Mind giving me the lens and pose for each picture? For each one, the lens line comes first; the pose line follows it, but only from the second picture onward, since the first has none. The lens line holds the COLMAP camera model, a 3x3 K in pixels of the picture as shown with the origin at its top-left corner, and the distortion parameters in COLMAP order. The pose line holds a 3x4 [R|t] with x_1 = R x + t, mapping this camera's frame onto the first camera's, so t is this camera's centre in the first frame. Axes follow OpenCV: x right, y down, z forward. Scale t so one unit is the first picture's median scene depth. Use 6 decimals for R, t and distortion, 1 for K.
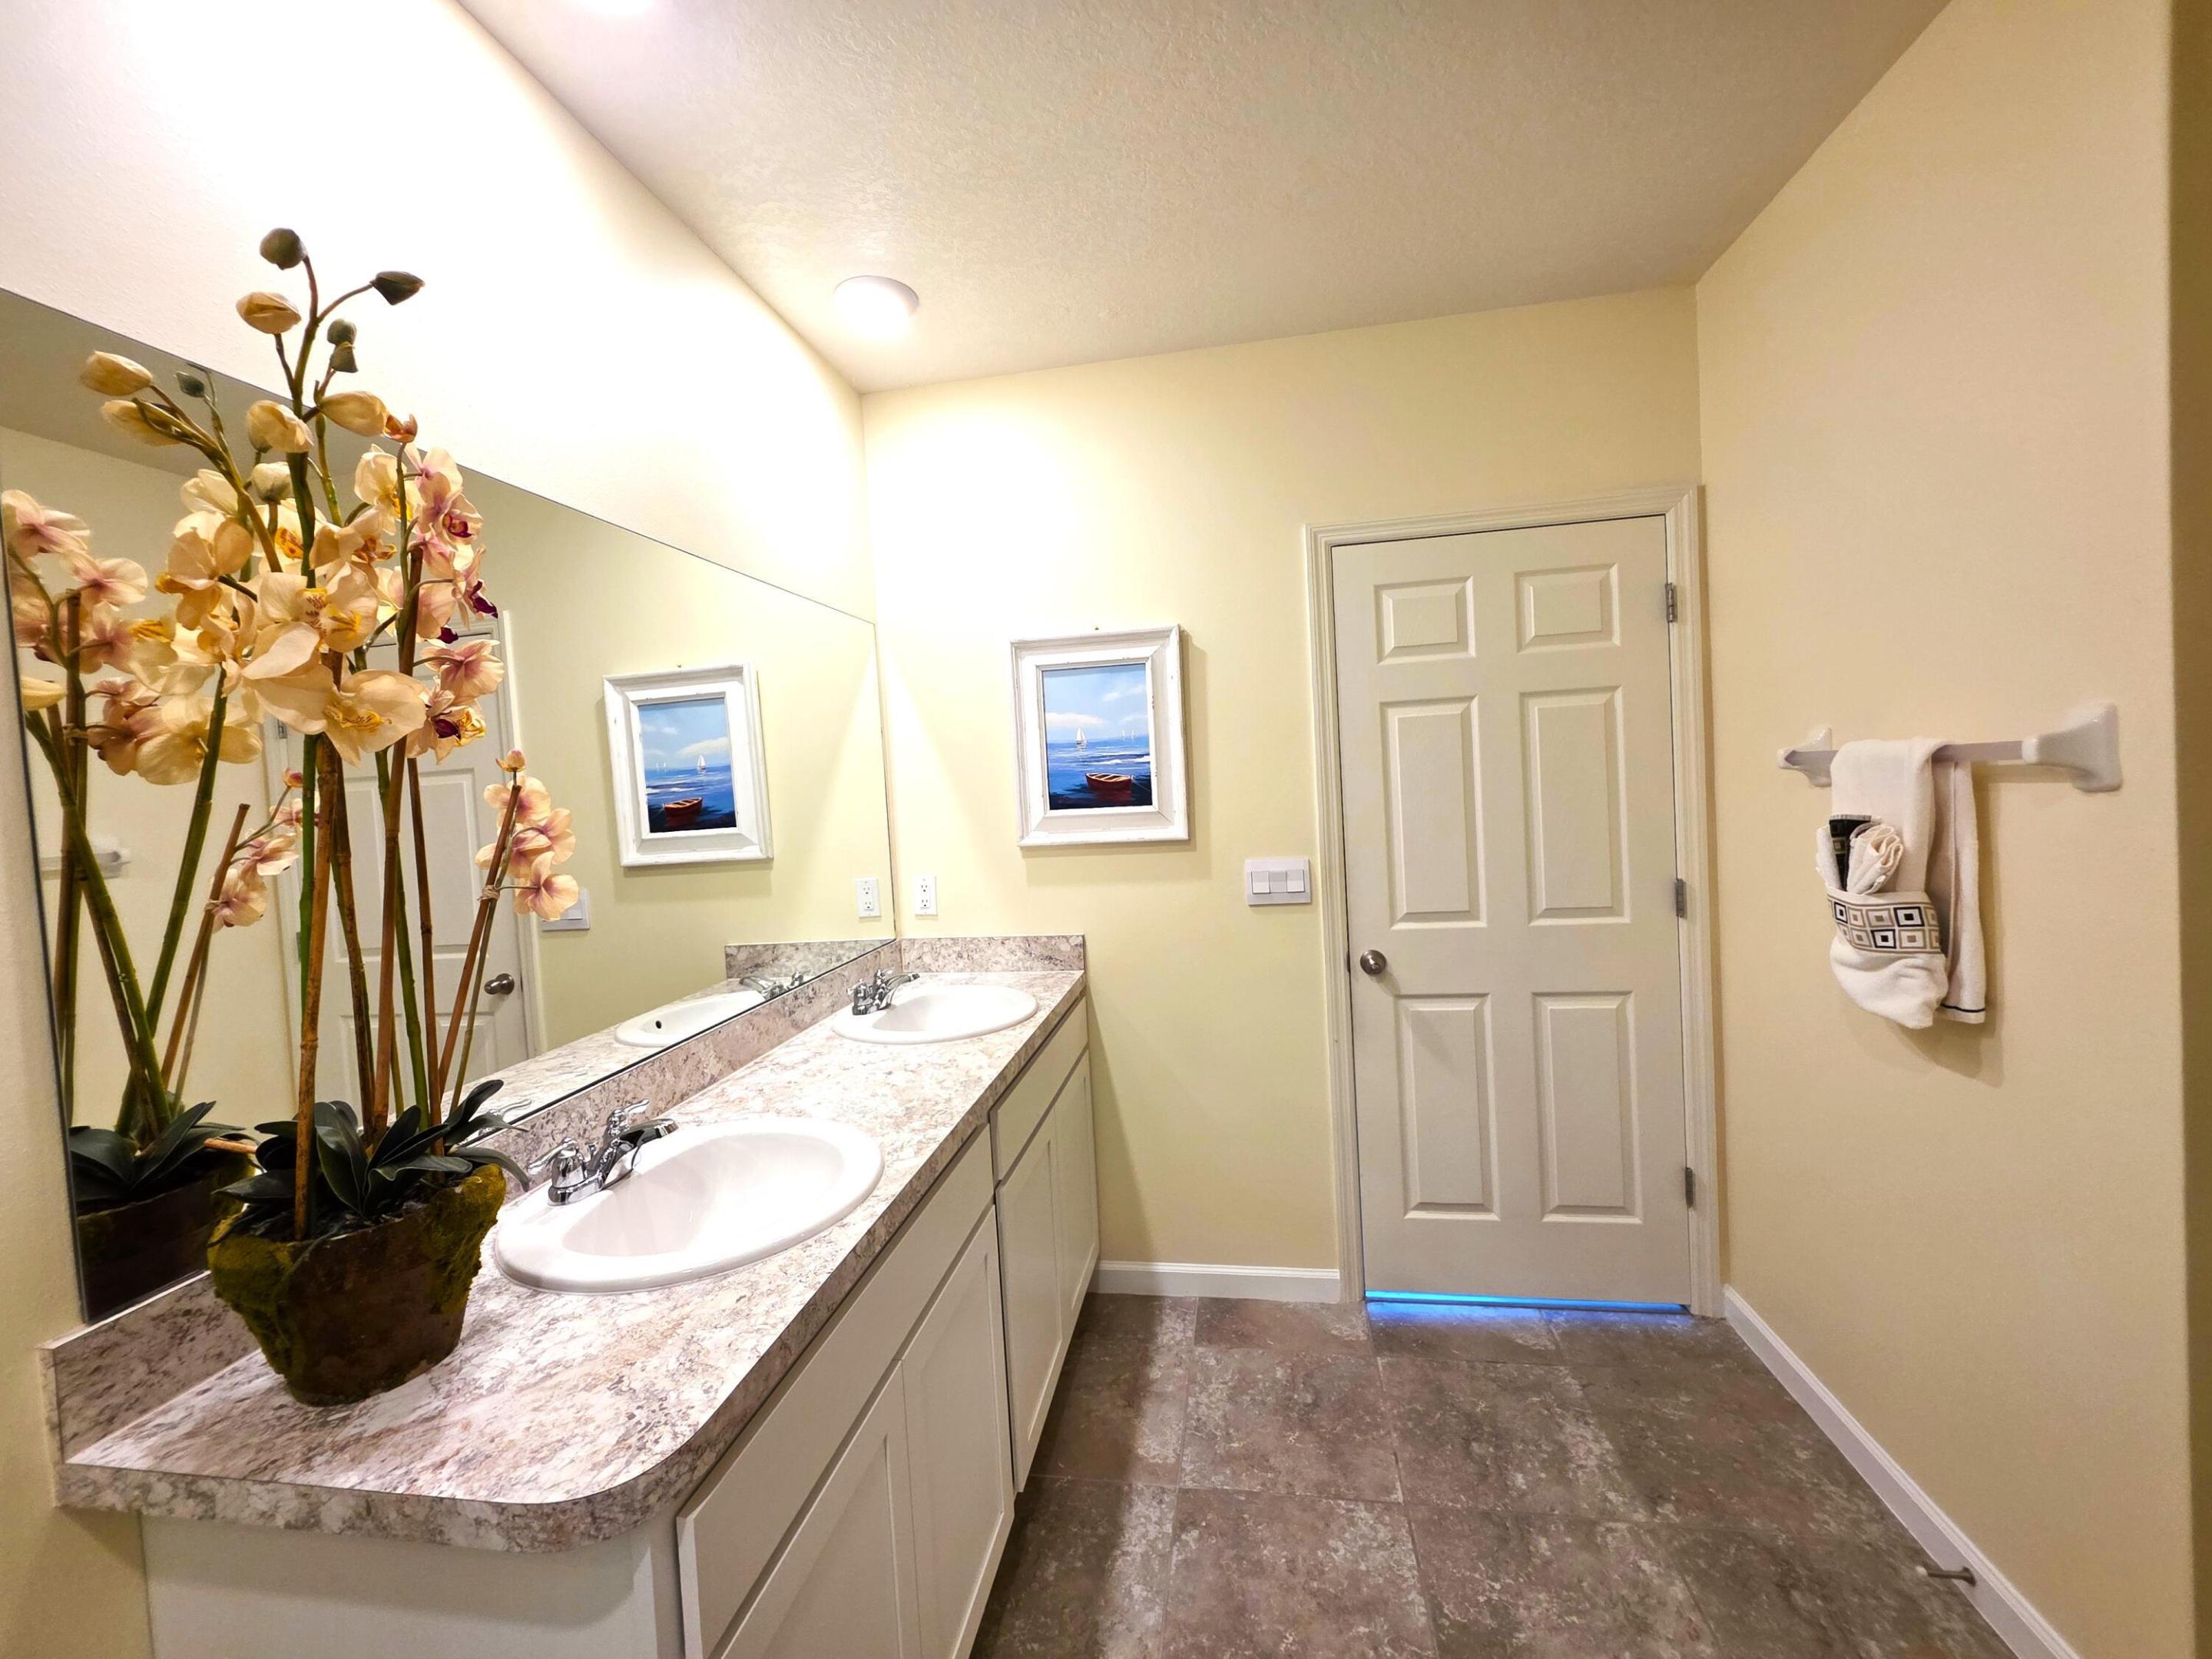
lens RADIAL K [[887.2, 0, 1101.1], [0, 887.2, 812.7], [0, 0, 1]] dist [-0.000016, 0.000652]
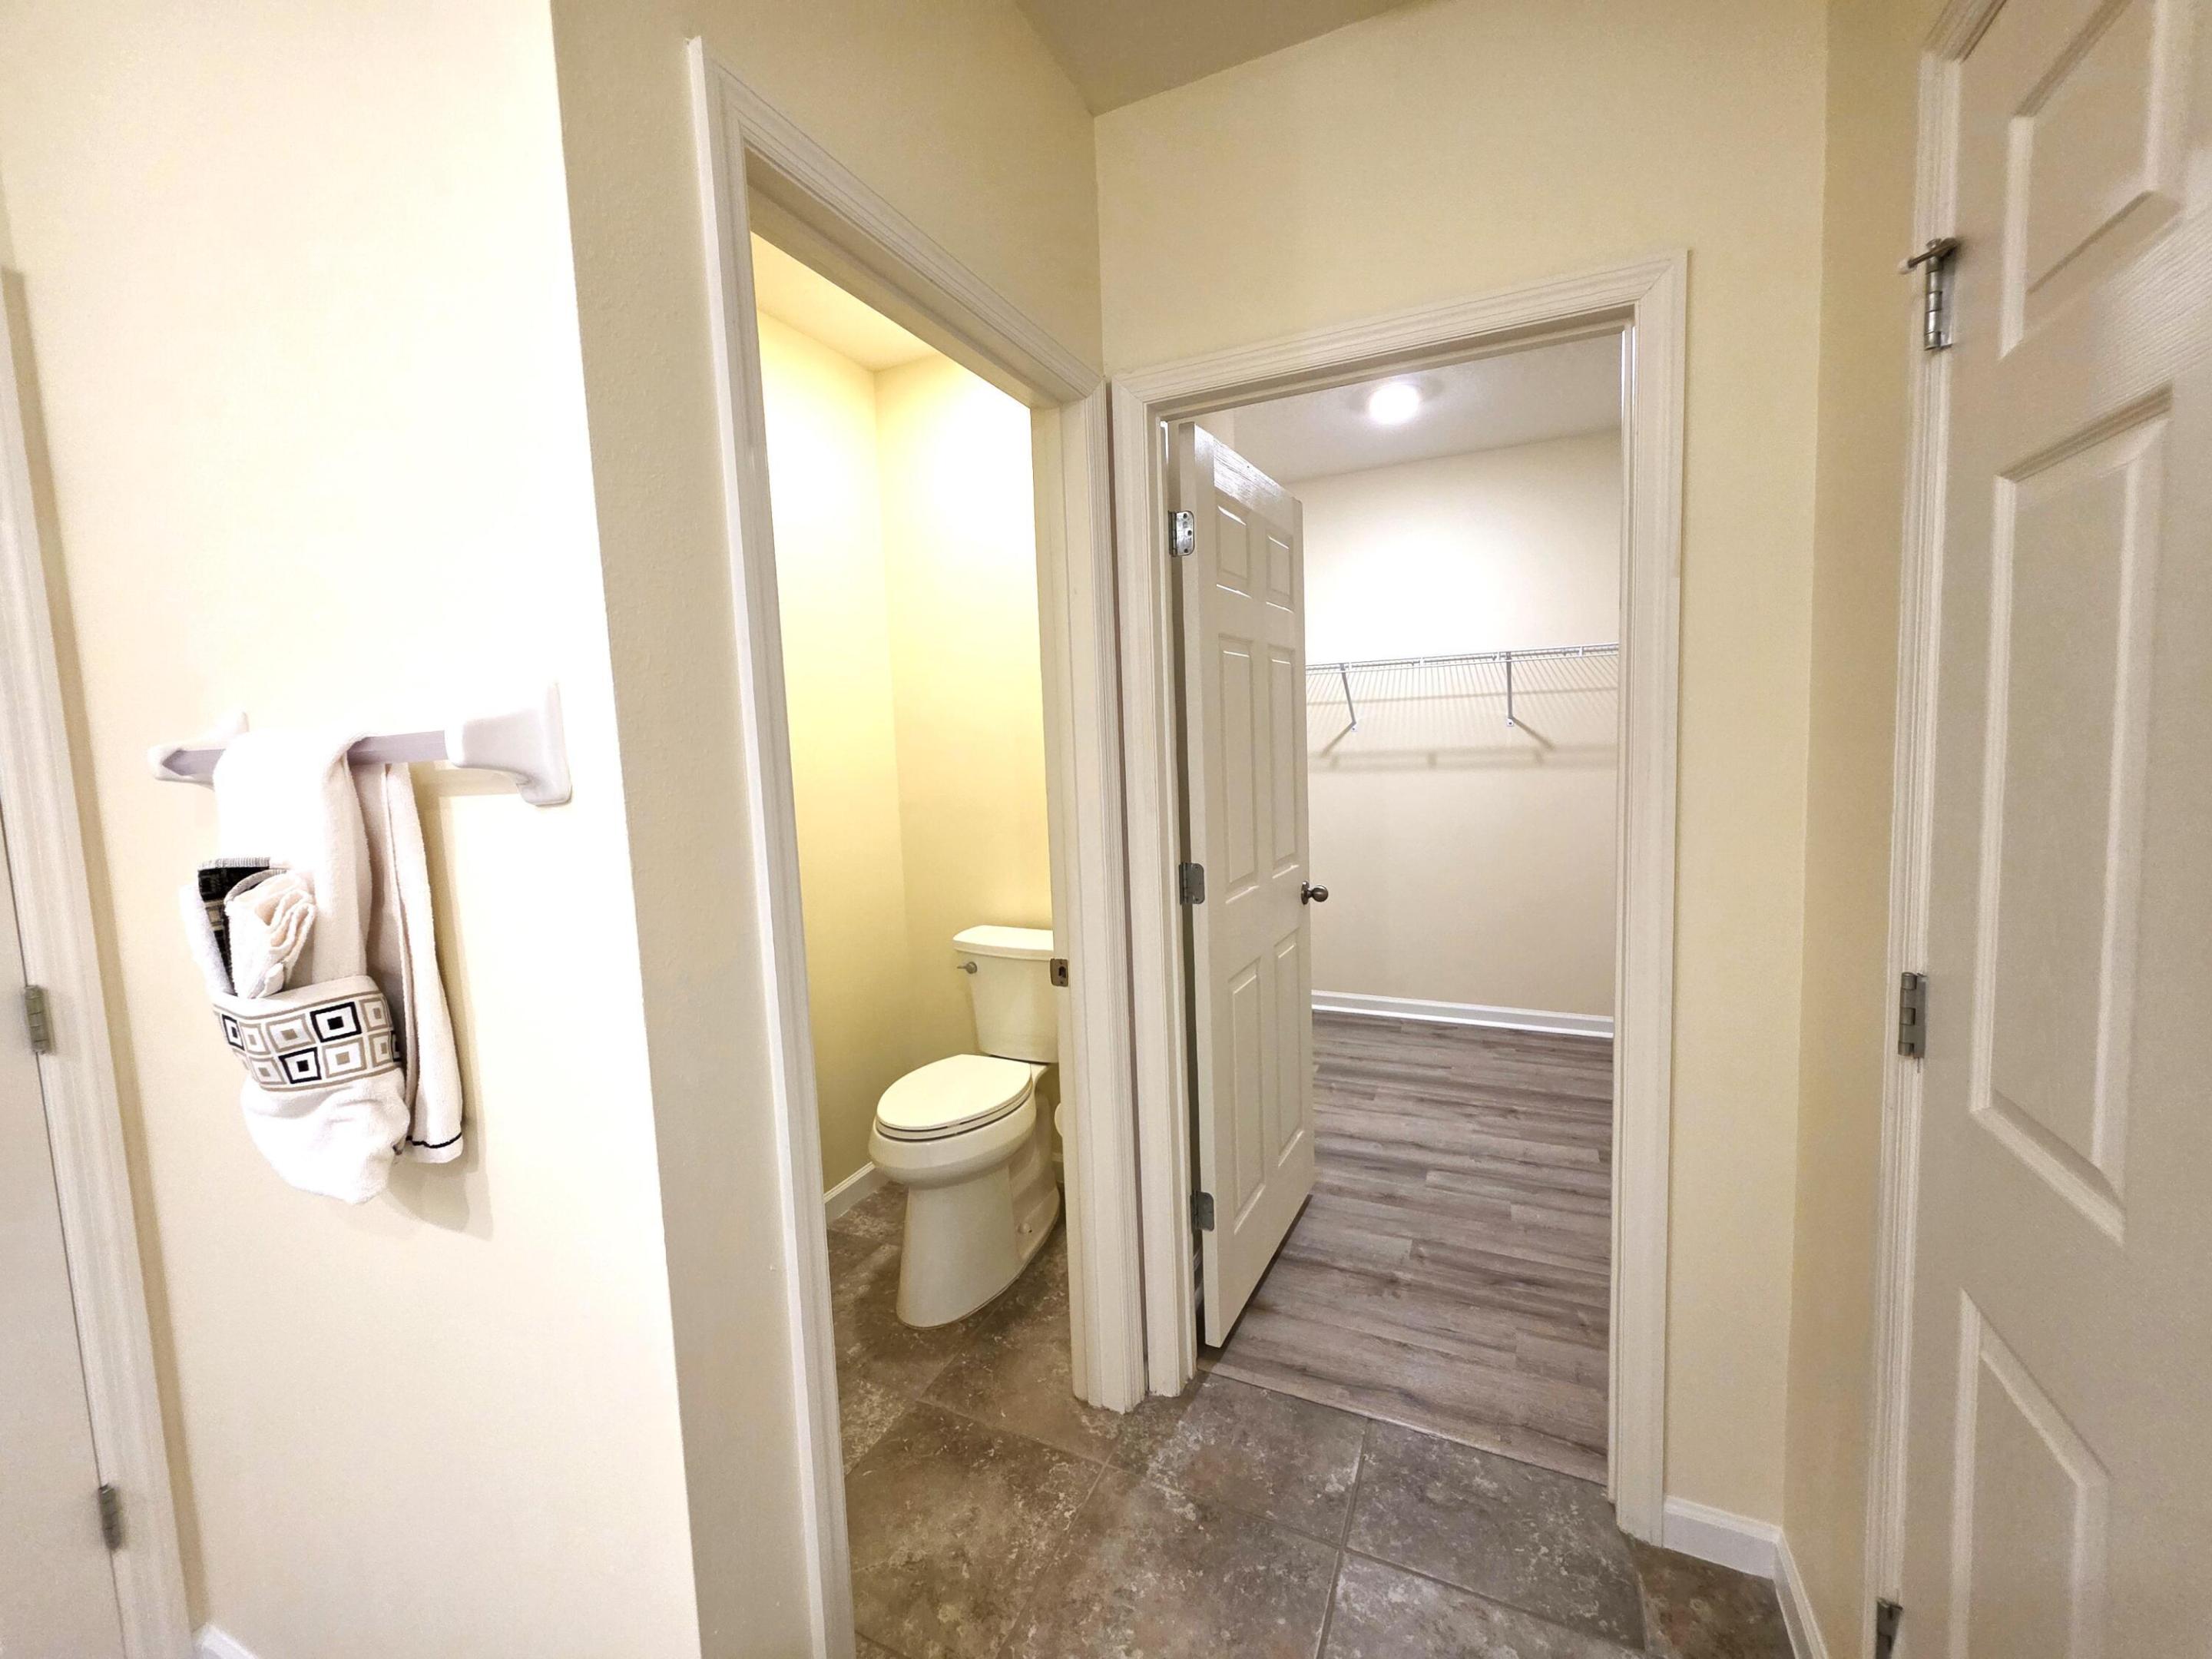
lens RADIAL K [[887.2, 0, 1101.1], [0, 887.2, 812.7], [0, 0, 1]] dist [-0.000016, 0.000652]
pose [[0.268888, -0.038622, 0.962397, 0.478462], [0.060642, 0.997892, 0.023103, -0.006713], [-0.961261, 0.052149, 0.270663, 0.334257]]
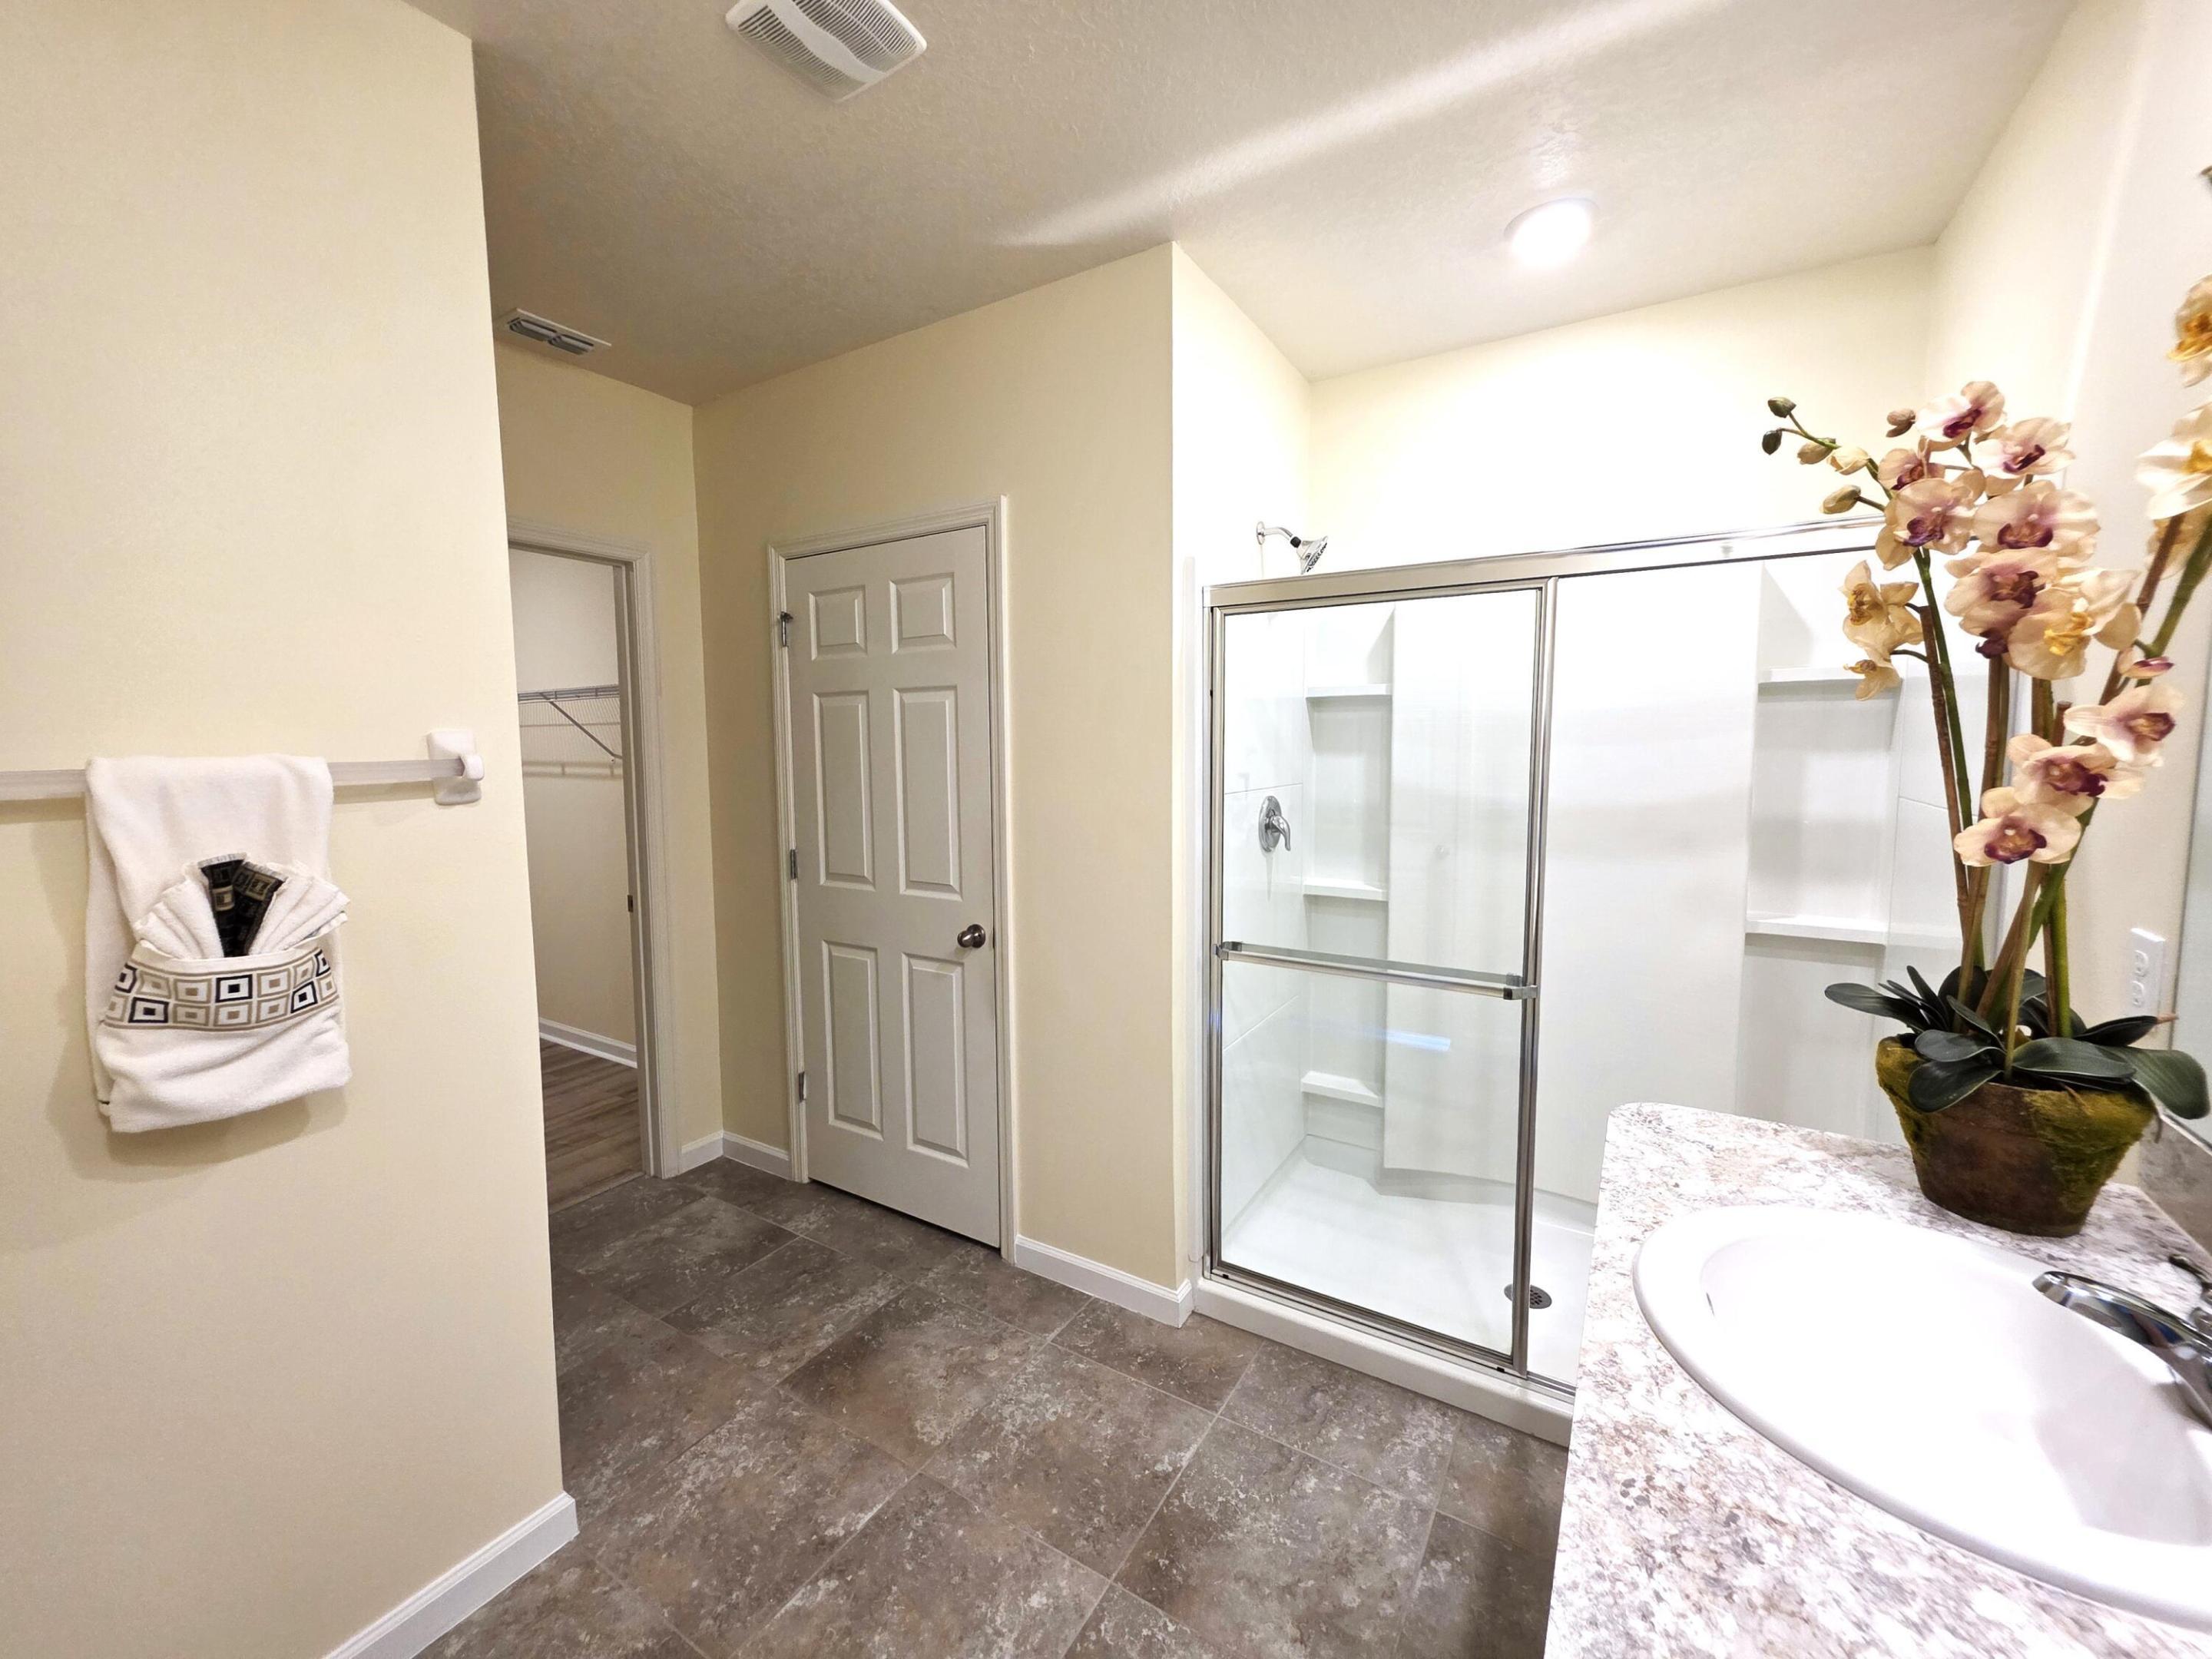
lens RADIAL K [[887.2, 0, 1101.1], [0, 887.2, 812.7], [0, 0, 1]] dist [-0.000016, 0.000652]
pose [[-0.923902, 0.032976, 0.381205, -0.118603], [0.073720, 0.992954, 0.092774, -0.050119], [-0.375460, 0.113817, -0.919824, 1.493145]]
